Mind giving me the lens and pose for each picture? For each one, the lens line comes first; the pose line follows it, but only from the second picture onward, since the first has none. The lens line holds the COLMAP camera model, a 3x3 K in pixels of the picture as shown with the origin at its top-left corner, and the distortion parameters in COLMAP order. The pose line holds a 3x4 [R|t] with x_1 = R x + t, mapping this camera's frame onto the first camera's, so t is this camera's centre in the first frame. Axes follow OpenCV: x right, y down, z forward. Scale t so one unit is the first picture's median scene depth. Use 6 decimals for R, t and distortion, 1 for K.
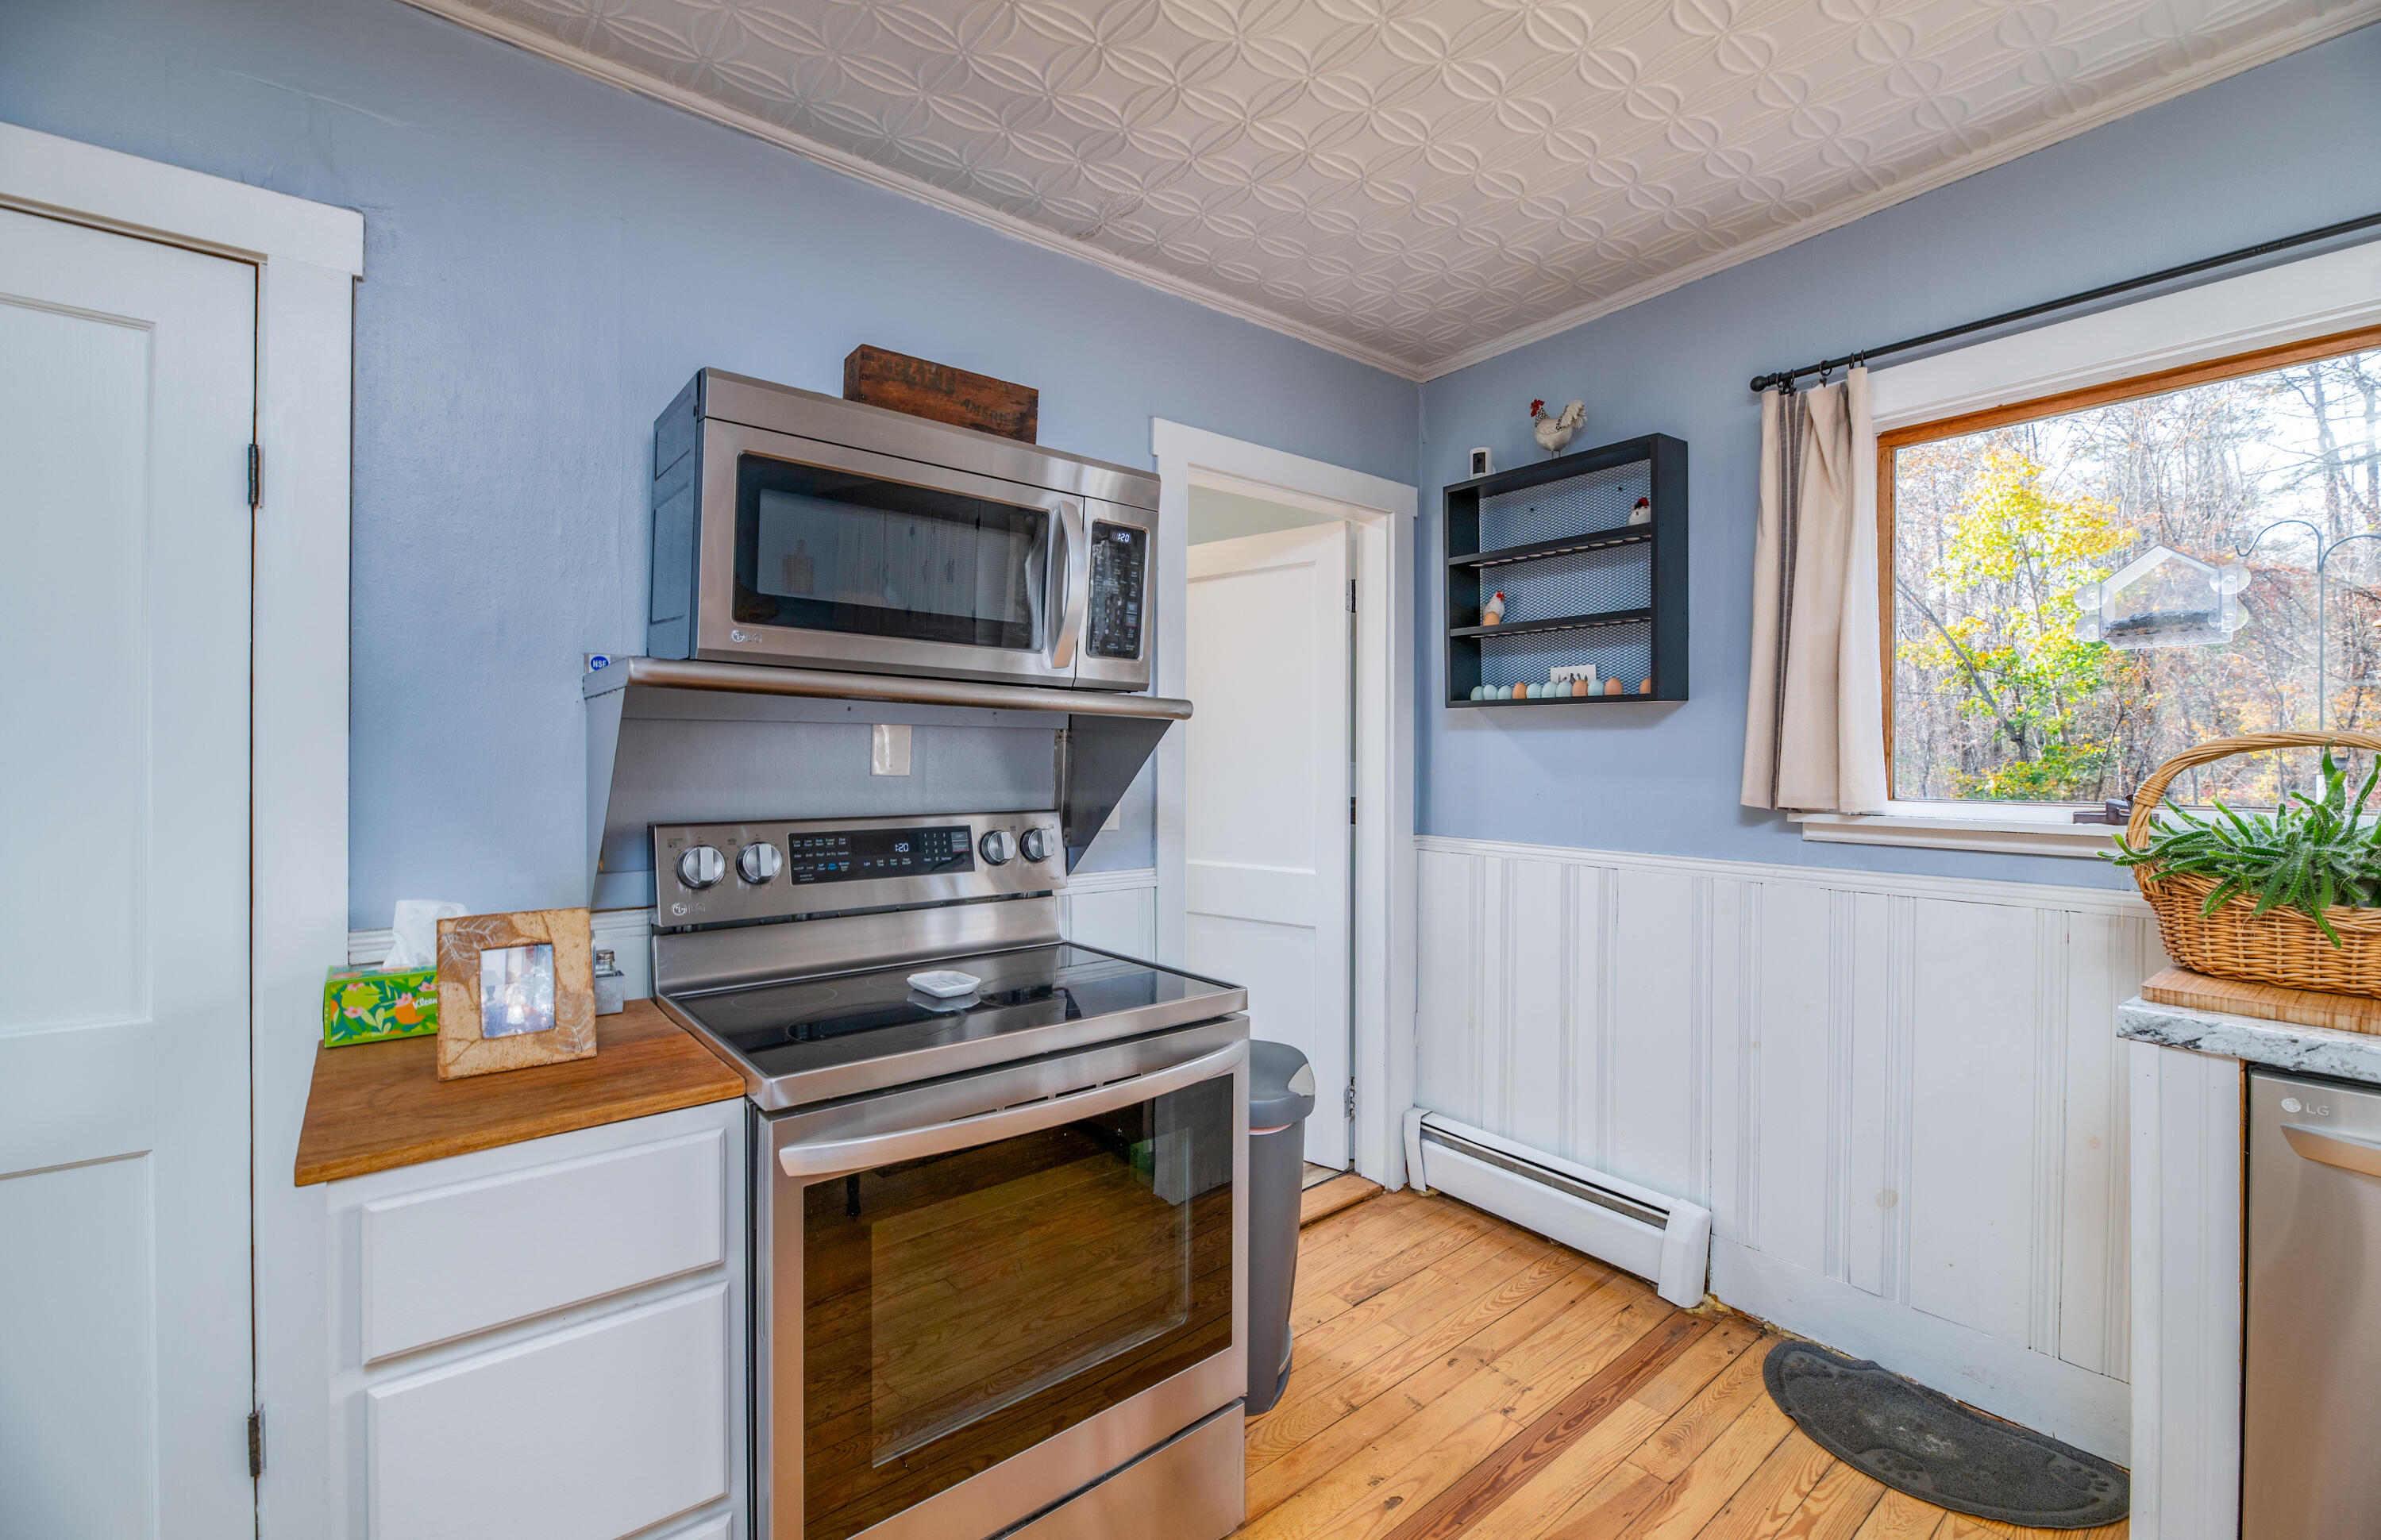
lens RADIAL K [[980.0, 0, 1199.5], [0, 980.0, 758.3], [0, 0, 1]] dist [-0.007137, -0.000525]
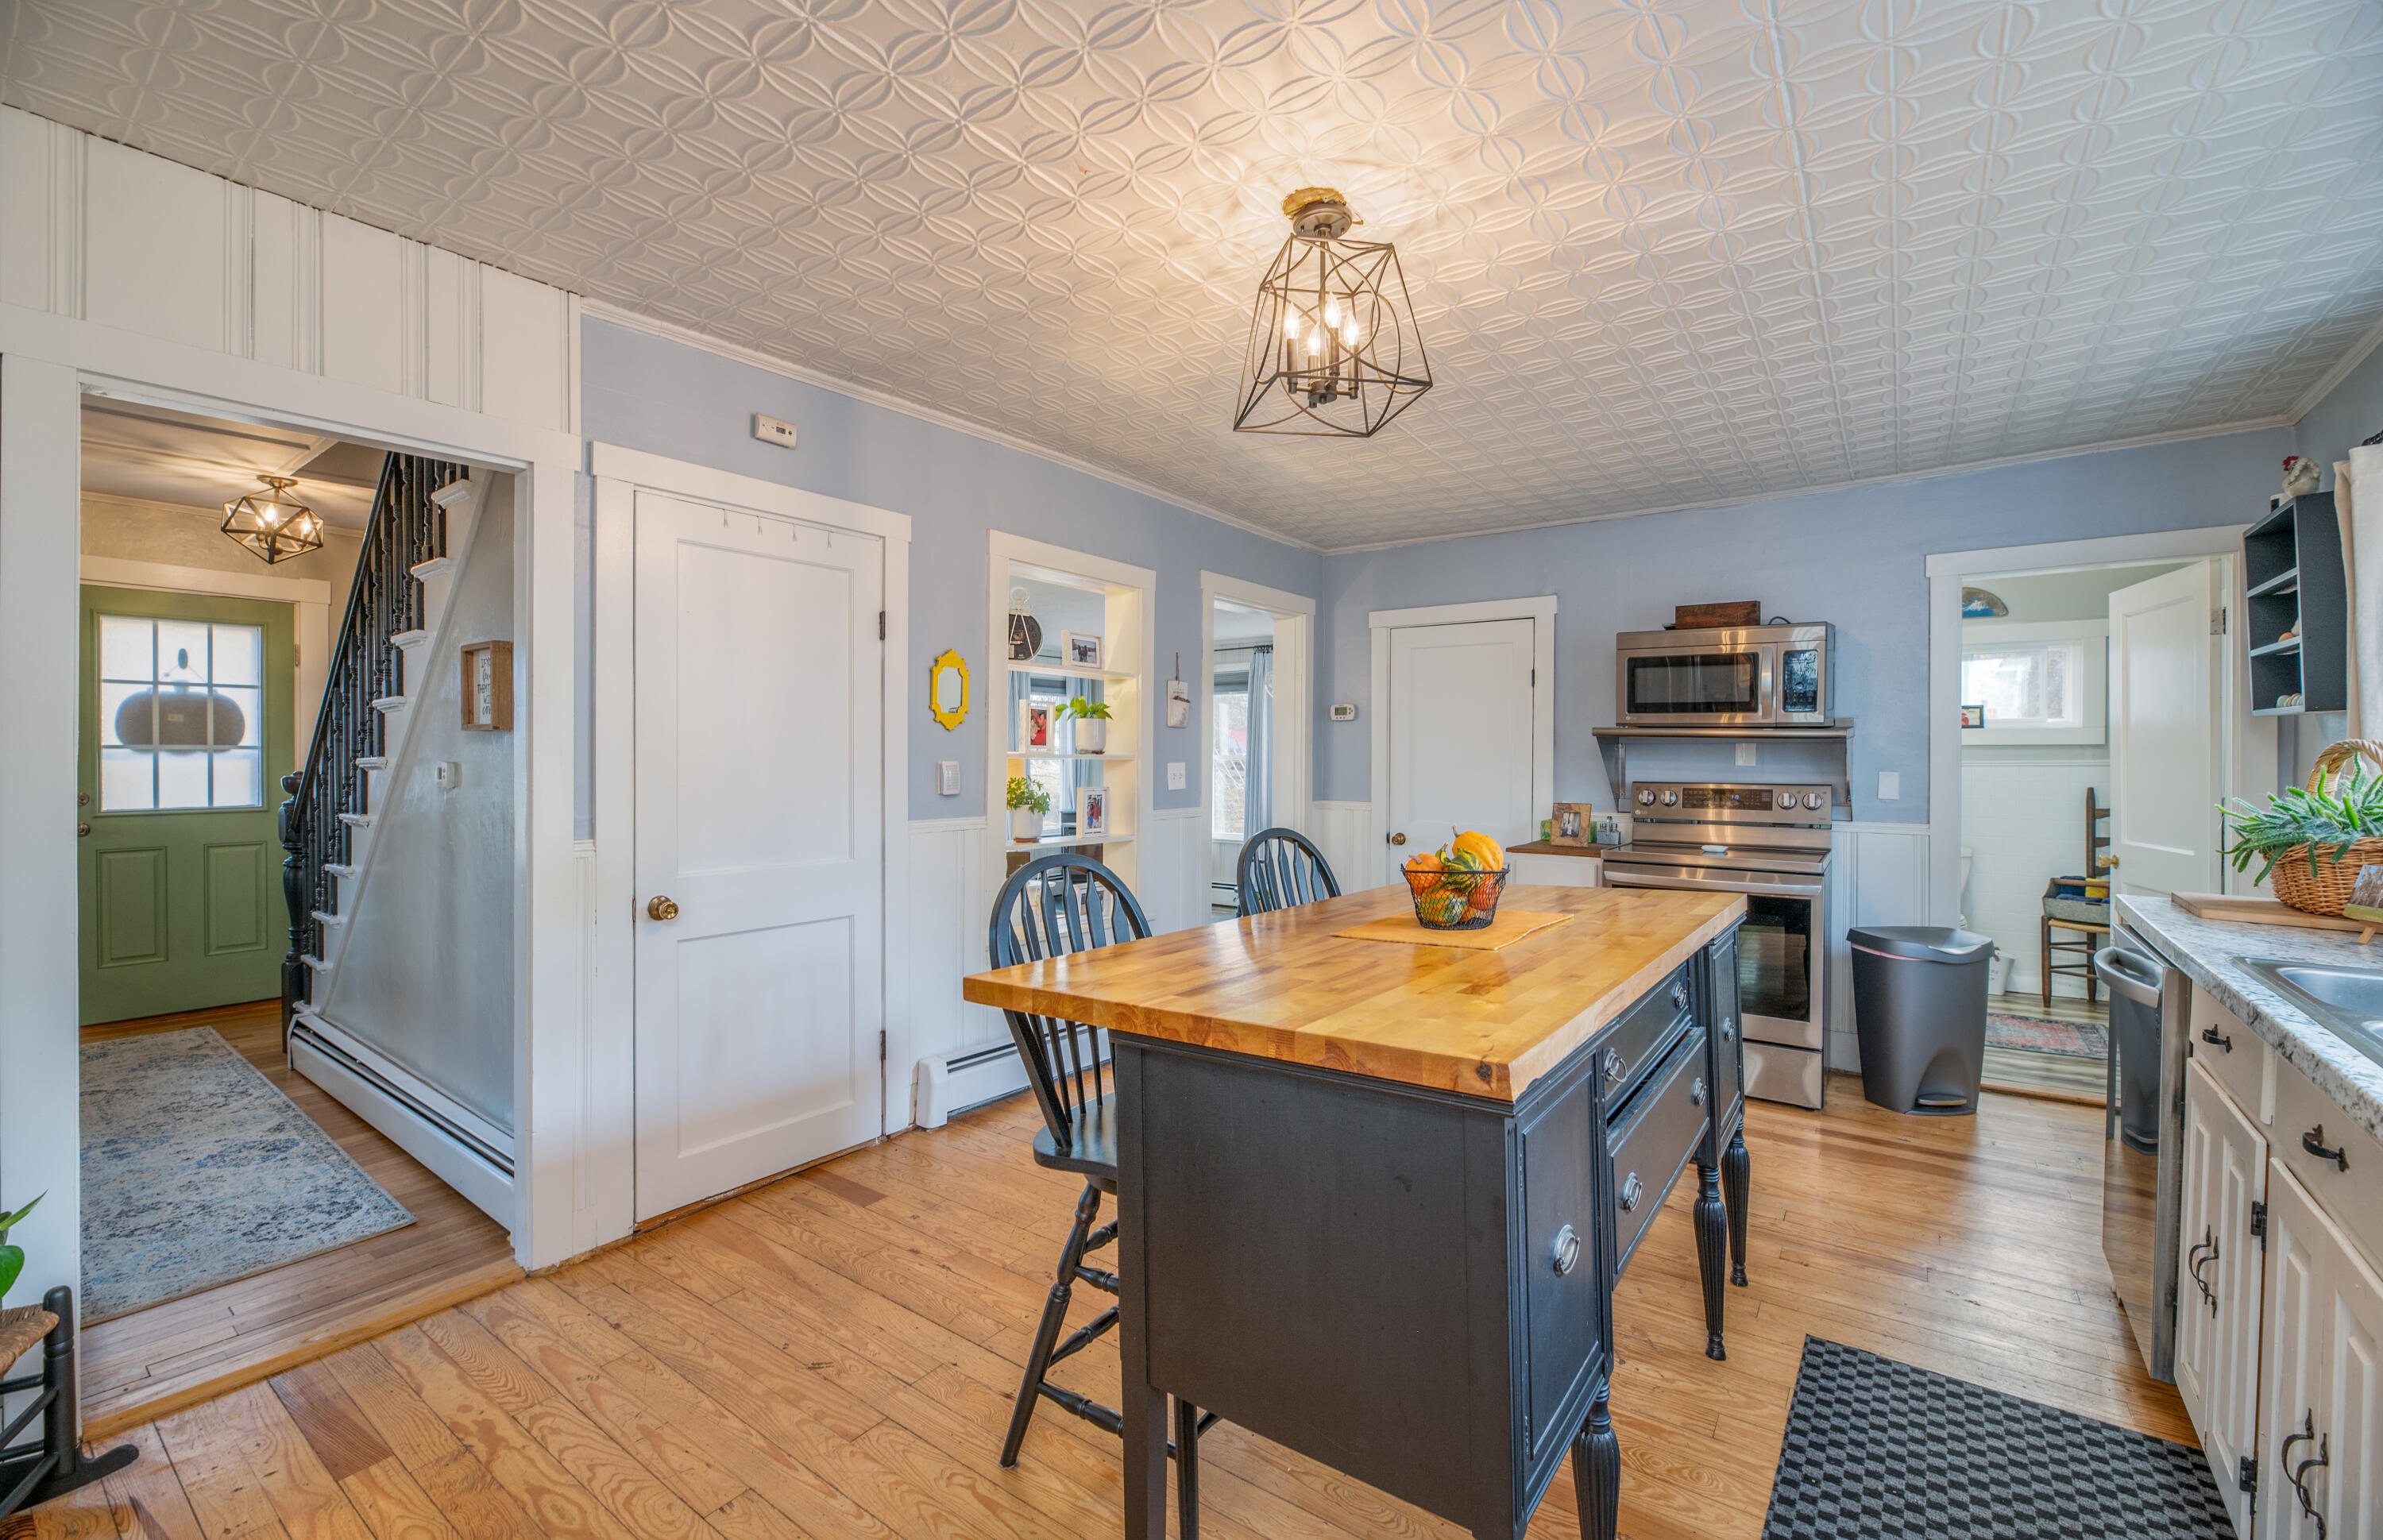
lens RADIAL K [[980.9, 0, 1200.5], [0, 980.9, 758.3], [0, 0, 1]] dist [-0.007137, -0.000525]
pose [[0.254336, 0.001203, -0.967115, 1.741587], [-0.003151, 0.999995, 0.000415, 0.002962], [0.967111, 0.002942, 0.254338, -0.866205]]
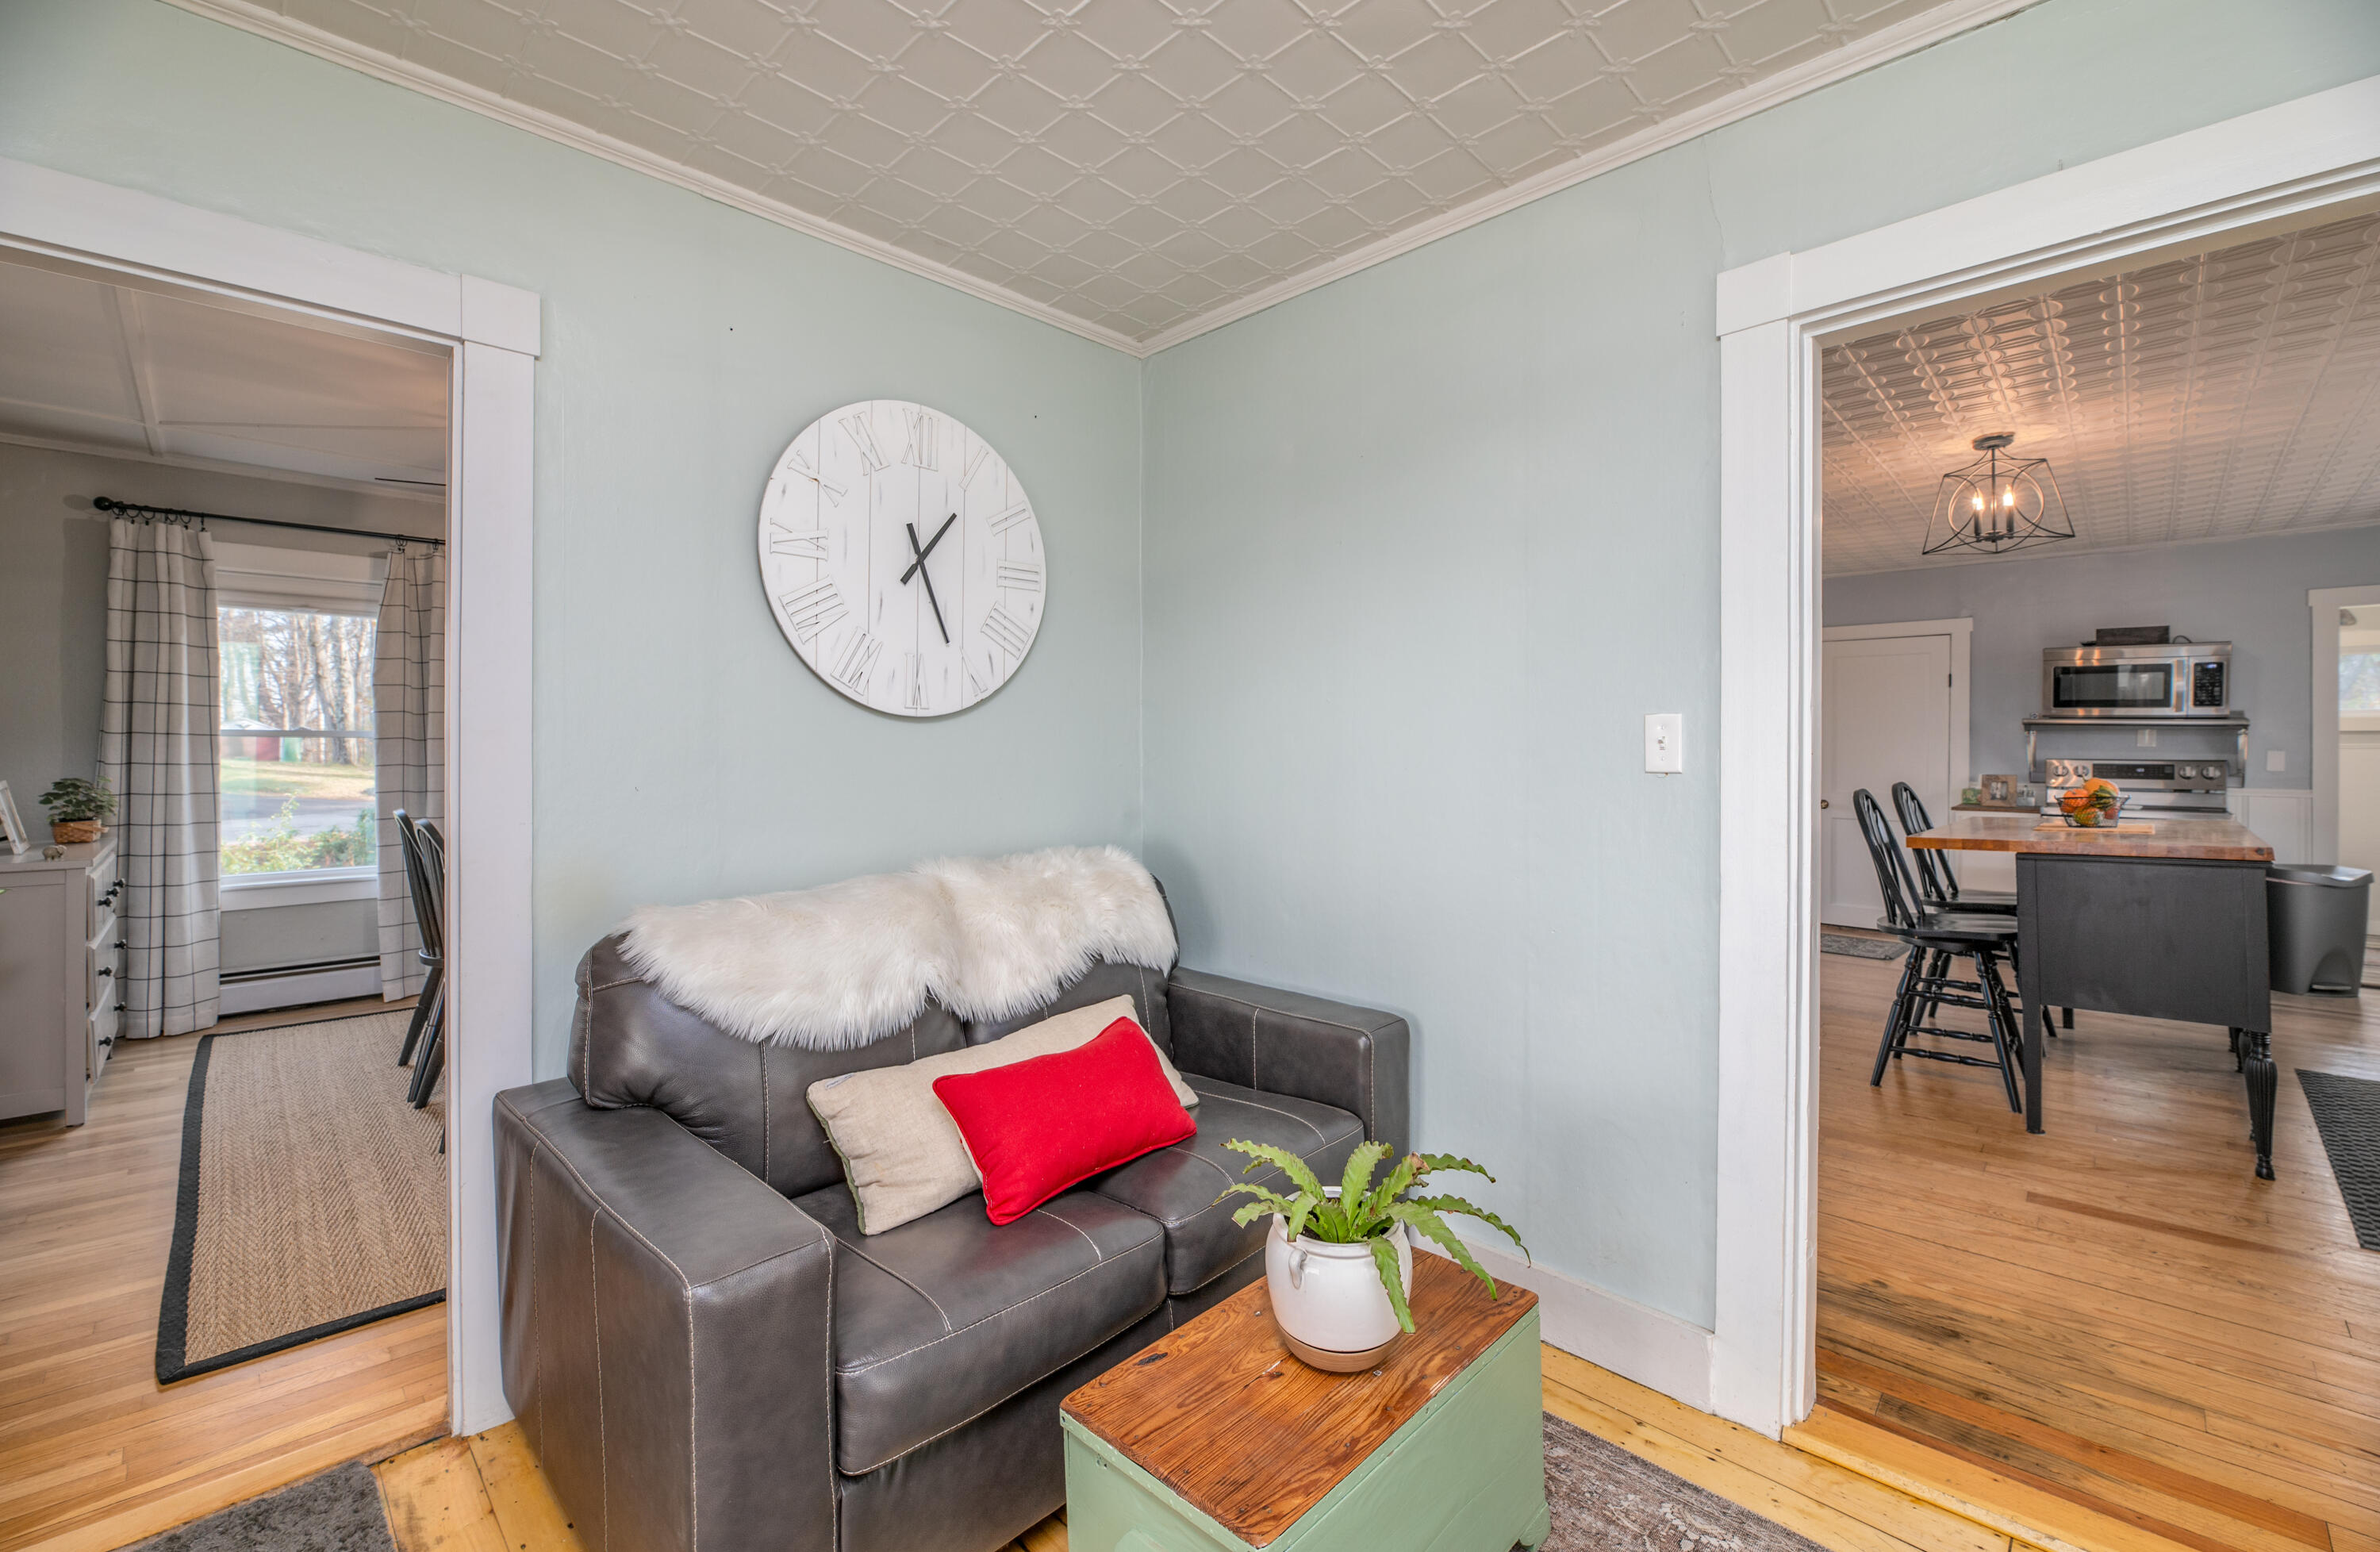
lens RADIAL K [[989.5, 0, 1197.7], [0, 989.5, 749.4], [0, 0, 1]] dist [0.003354, -0.003962]
pose [[0.120828, 0.003853, -0.992666, 2.638139], [-0.002178, 0.999991, 0.003617, 0.022349], [0.992671, 0.001725, 0.120836, -2.516377]]
